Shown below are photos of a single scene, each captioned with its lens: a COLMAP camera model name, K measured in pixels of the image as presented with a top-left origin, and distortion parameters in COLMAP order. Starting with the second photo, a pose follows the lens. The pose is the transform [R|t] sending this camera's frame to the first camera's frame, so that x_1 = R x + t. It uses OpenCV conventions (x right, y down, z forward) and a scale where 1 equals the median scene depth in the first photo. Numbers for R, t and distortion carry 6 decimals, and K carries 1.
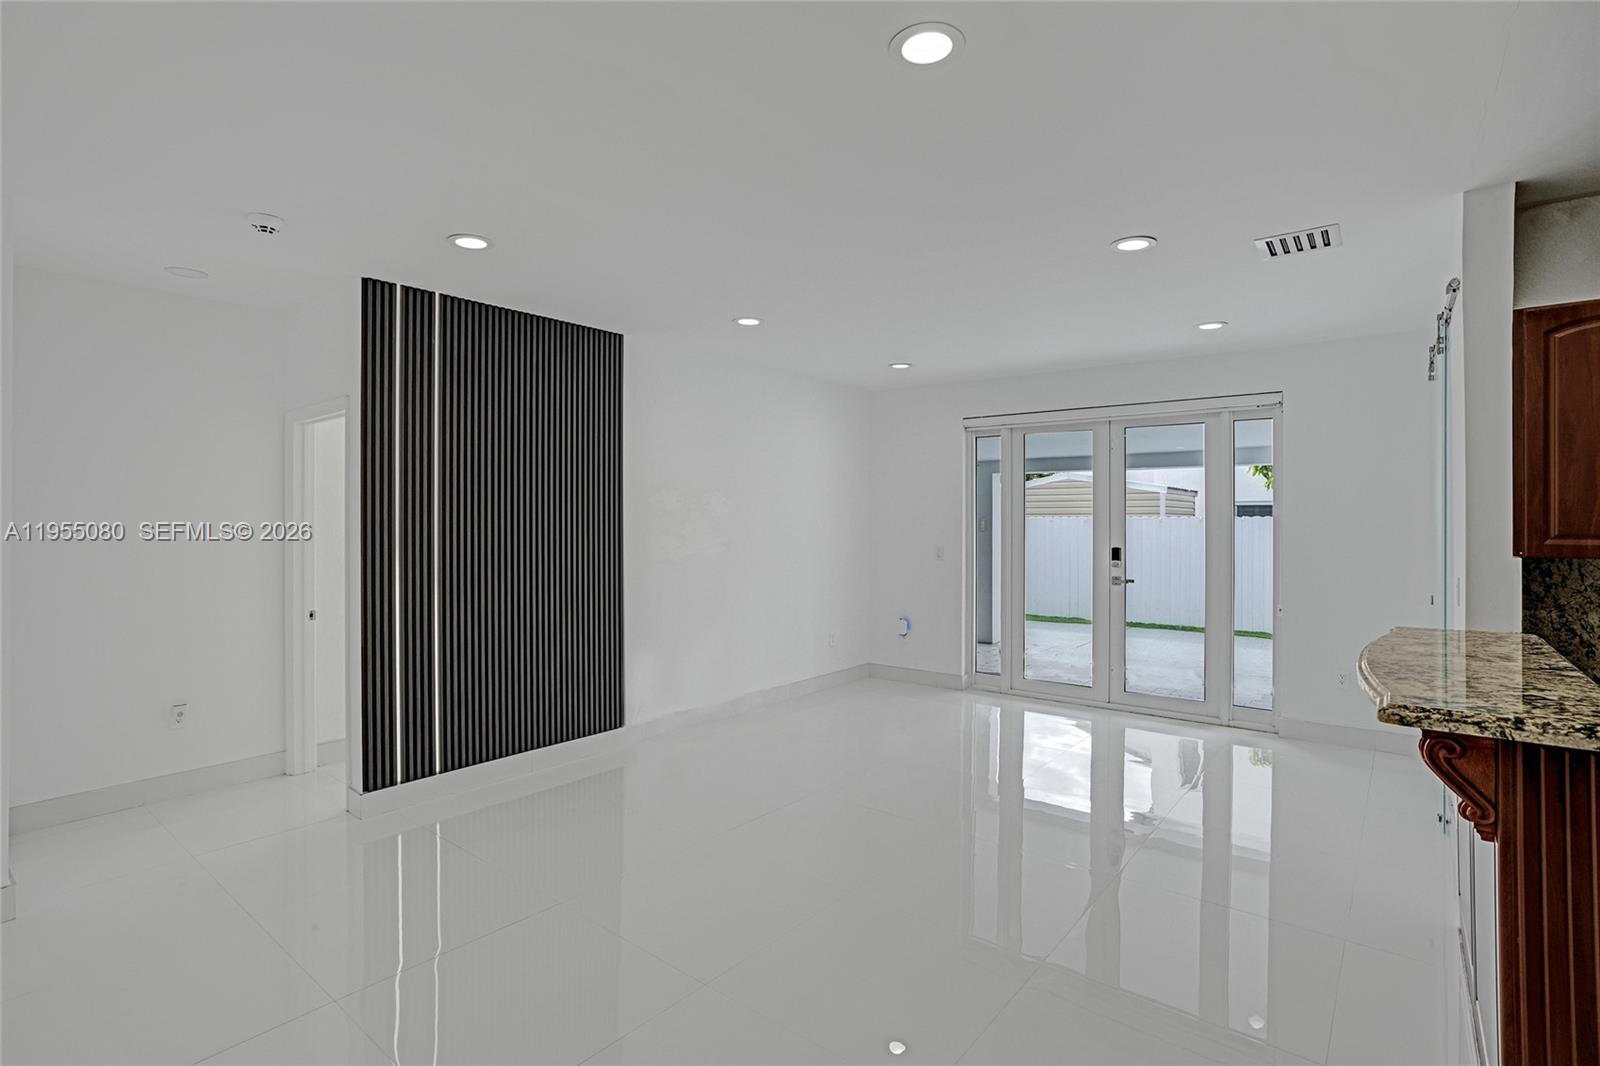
lens RADIAL K [[781.4, 0, 797.2], [0, 781.4, 522.0], [0, 0, 1]] dist [-0.049688, 0.012464]
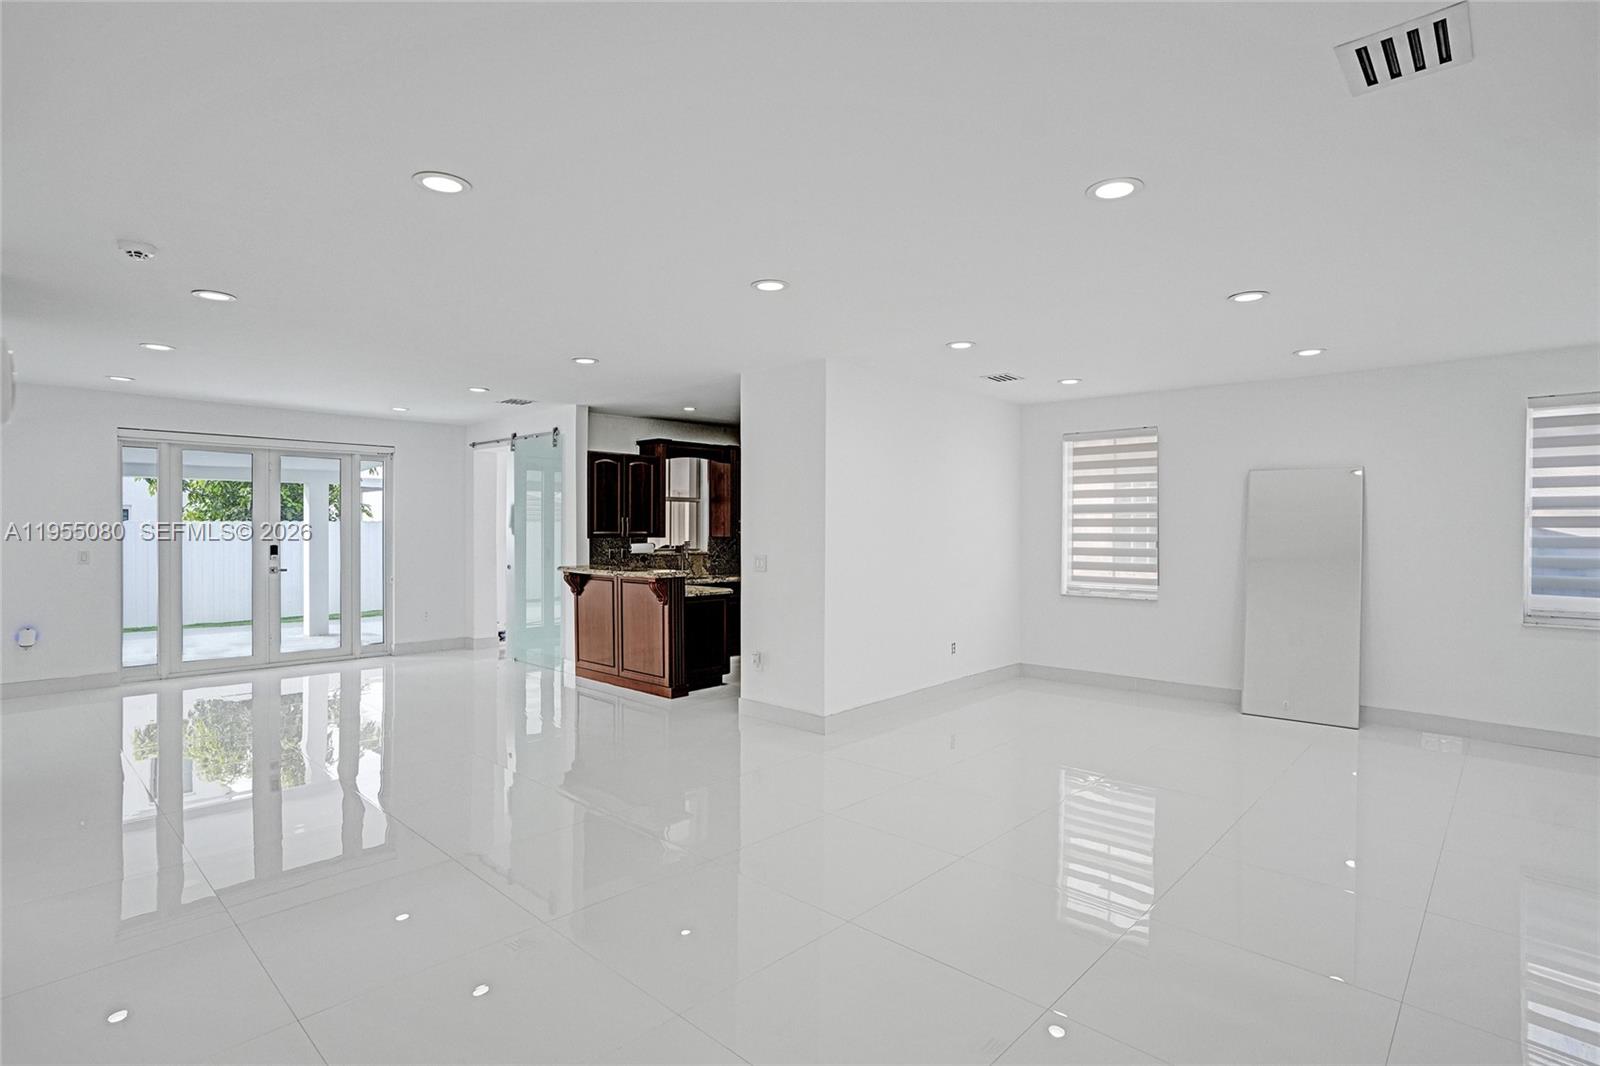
lens RADIAL K [[758.1, 0, 797.6], [0, 758.1, 526.4], [0, 0, 1]] dist [-0.032971, 0.000041]
pose [[0.105127, -0.001931, 0.994457, -0.869539], [-0.001000, 0.999997, 0.002047, -0.003217], [-0.994458, -0.001209, 0.105125, -0.029191]]
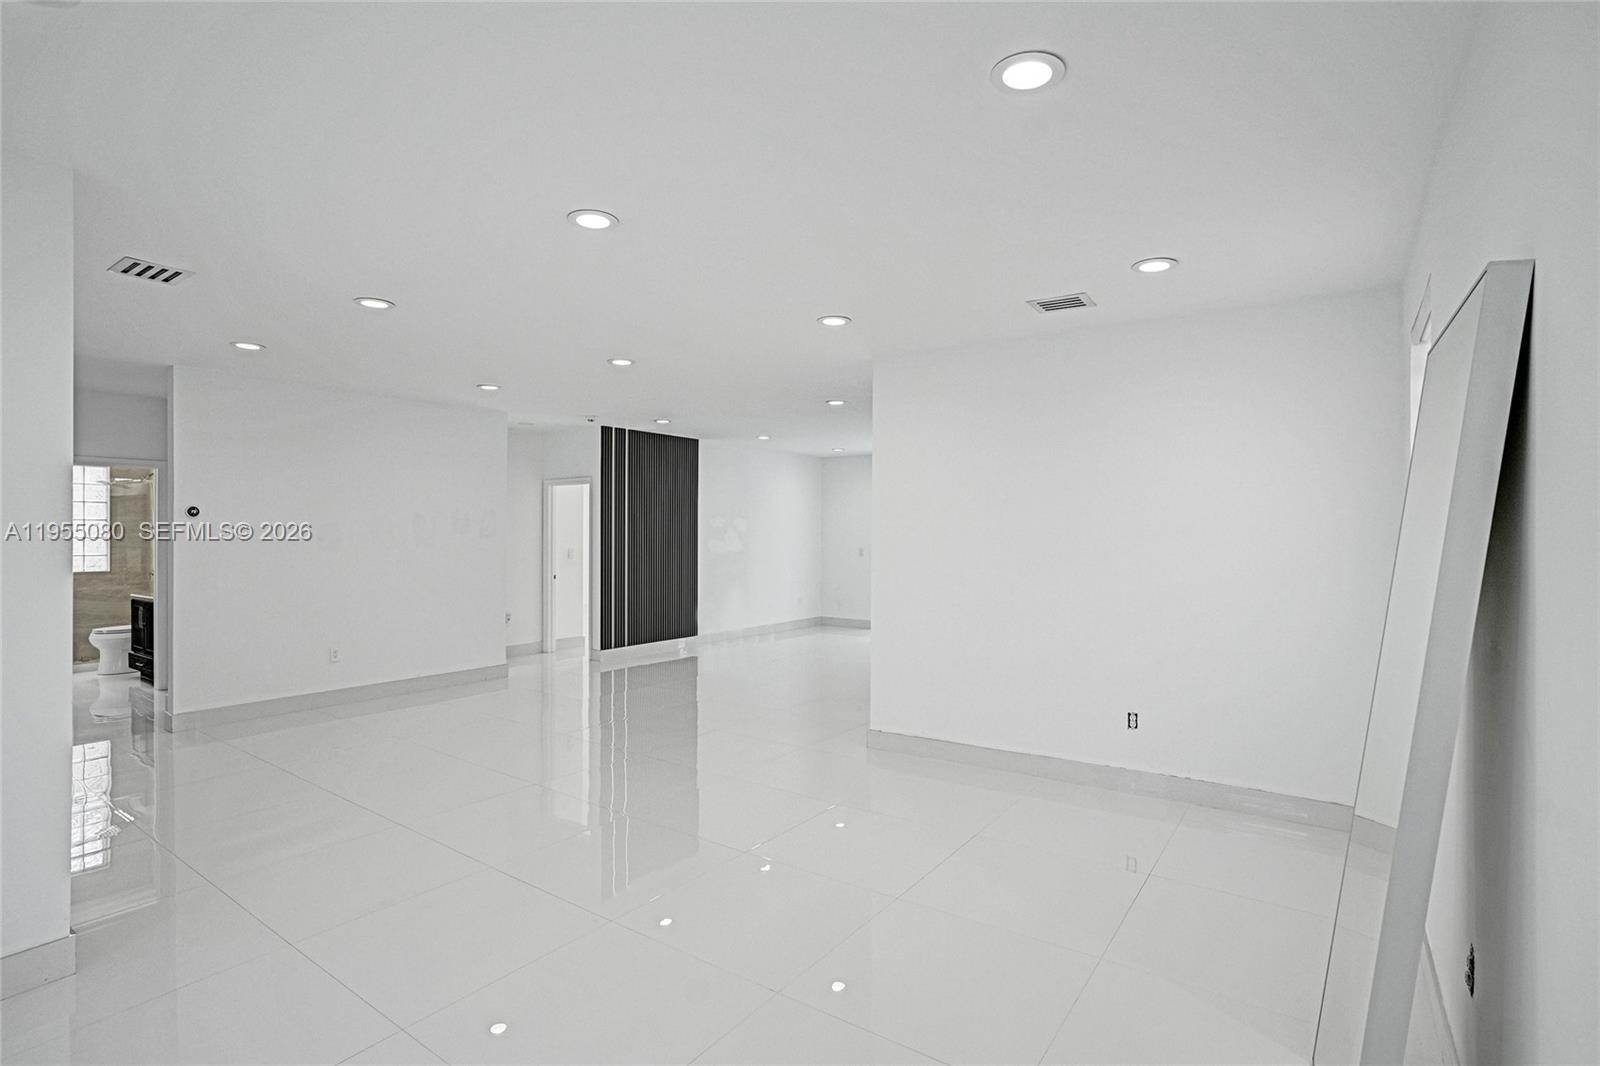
lens RADIAL K [[734.9, 0, 796.2], [0, 734.9, 536.0], [0, 0, 1]] dist [-0.065246, 0.027621]
pose [[0.998440, 0.005063, 0.055603, -0.070811], [-0.005201, 0.999984, 0.002330, 0.001983], [-0.055590, -0.002616, 0.998450, -0.833348]]
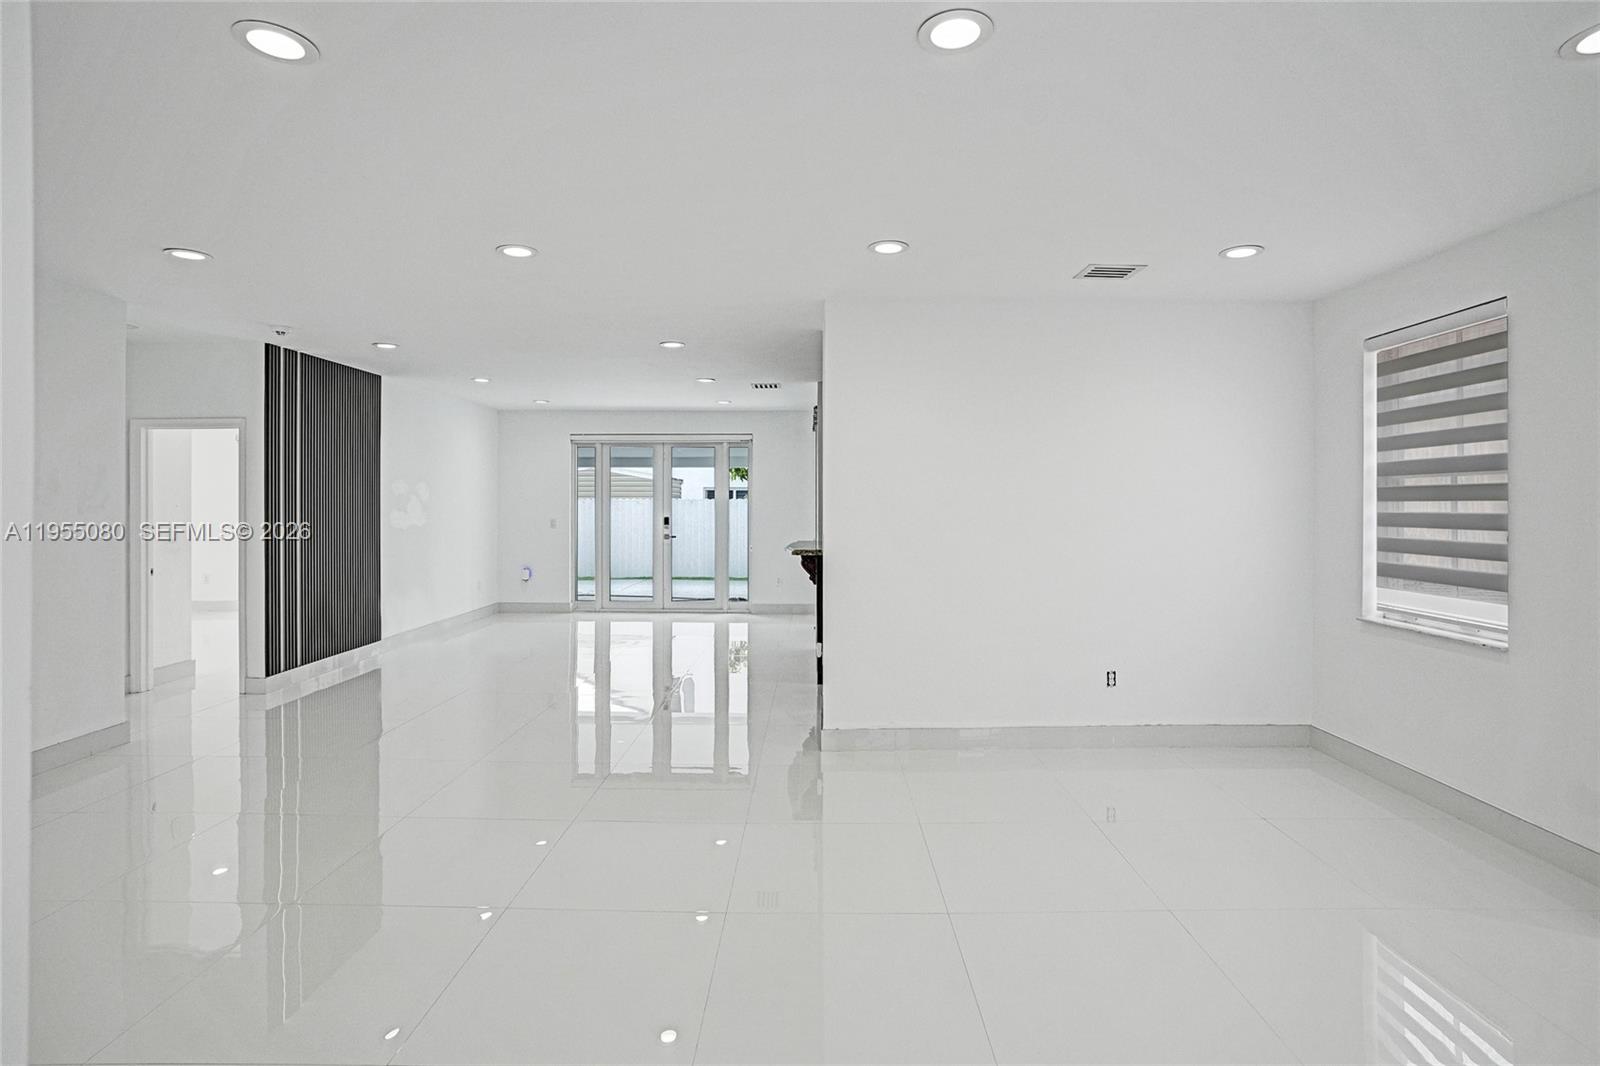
lens RADIAL K [[754.4, 0, 799.1], [0, 754.4, 504.7], [0, 0, 1]] dist [-0.044180, 0.000349]
pose [[0.792268, -0.001022, 0.610173, -0.421822], [-0.000418, 0.999997, 0.002217, 0.001577], [-0.610174, -0.002011, 0.792265, -0.562573]]
